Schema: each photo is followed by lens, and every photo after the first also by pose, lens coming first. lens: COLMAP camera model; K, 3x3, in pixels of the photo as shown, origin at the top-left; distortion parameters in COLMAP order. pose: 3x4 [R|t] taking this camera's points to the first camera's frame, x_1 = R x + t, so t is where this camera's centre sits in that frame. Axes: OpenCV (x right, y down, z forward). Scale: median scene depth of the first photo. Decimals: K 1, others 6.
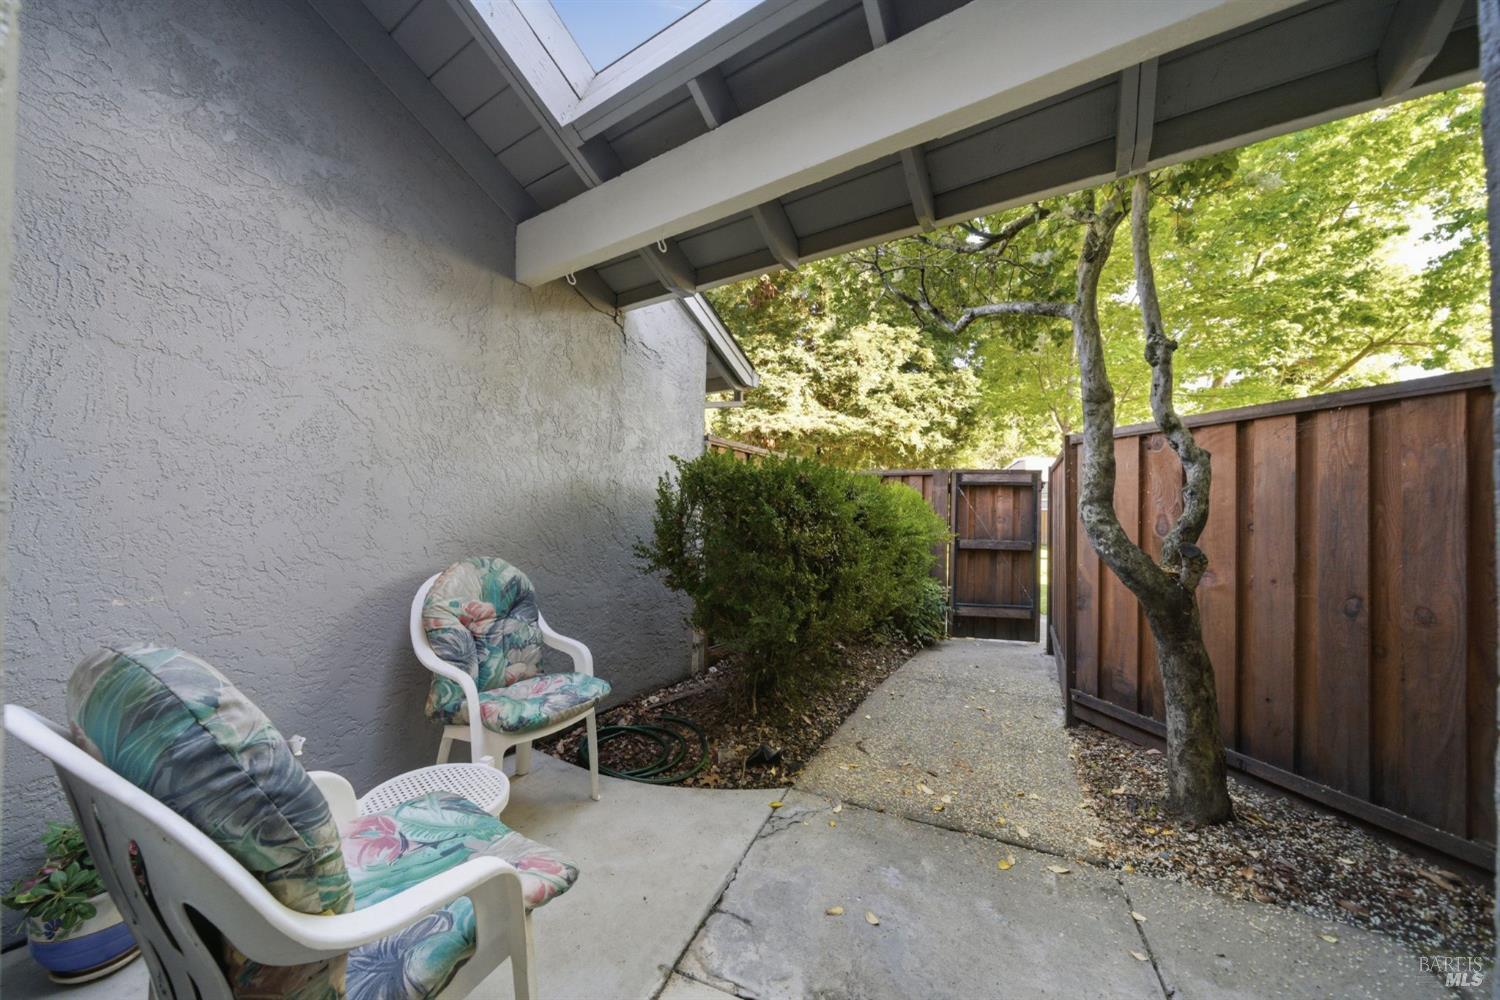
lens RADIAL K [[537.3, 0, 729.8], [0, 537.3, 506.3], [0, 0, 1]] dist [-0.001139, -0.000201]
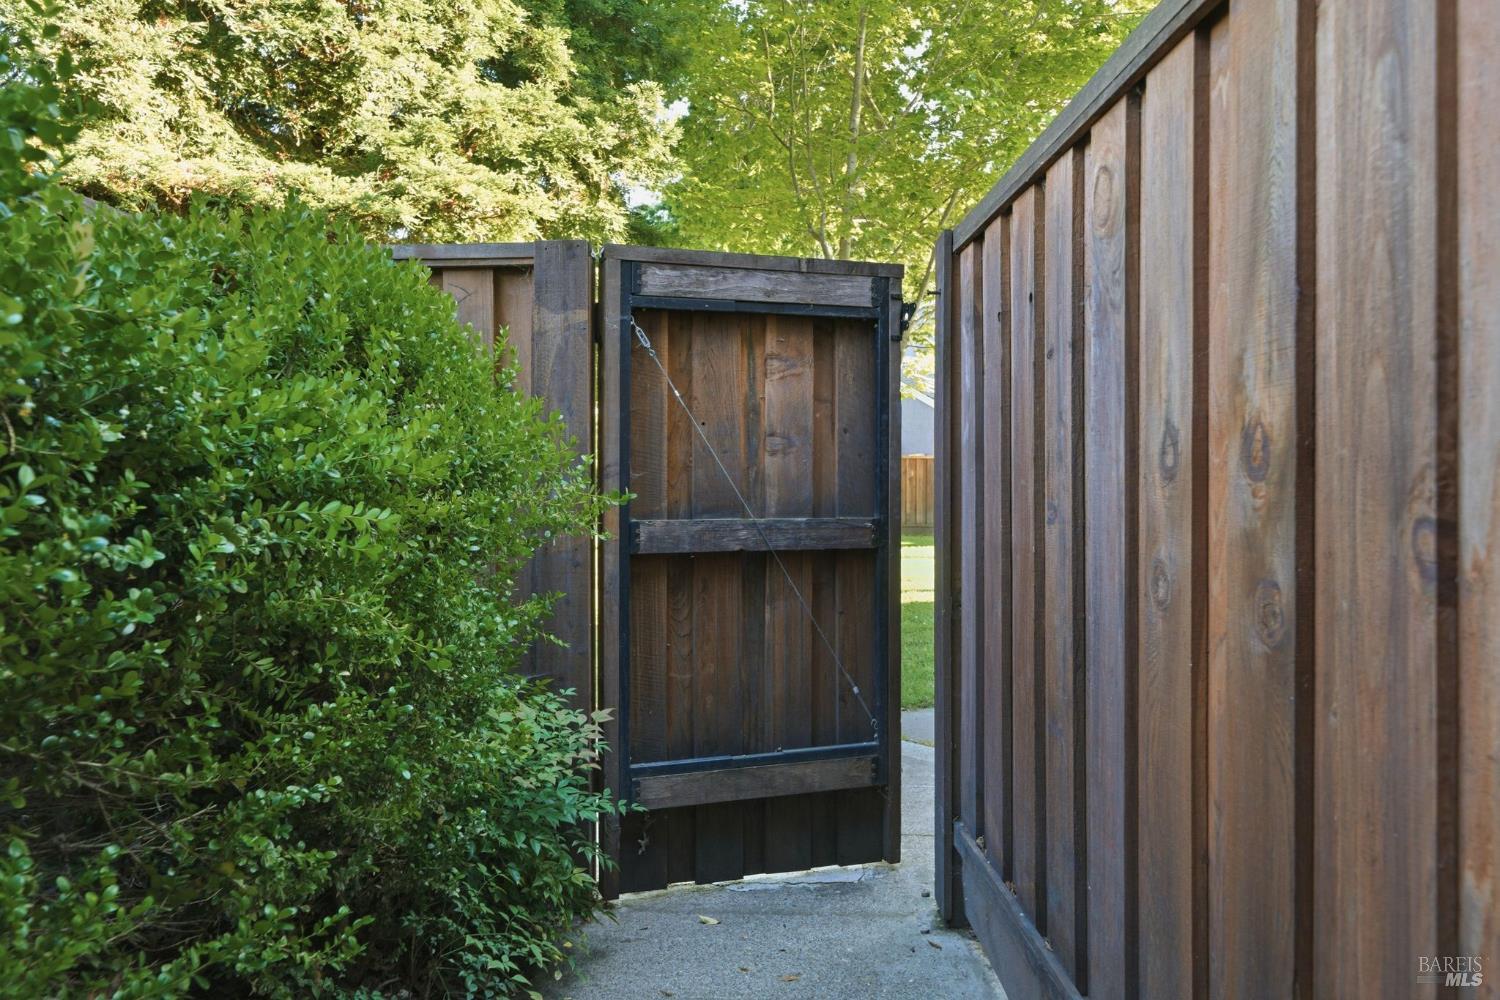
lens RADIAL K [[537.3, 0, 729.8], [0, 537.3, 506.3], [0, 0, 1]] dist [-0.001139, -0.000201]
pose [[0.843583, -0.025657, 0.536386, 0.328356], [0.013031, 0.999542, 0.027318, 0.048862], [-0.536841, -0.016056, 0.843530, 0.761558]]
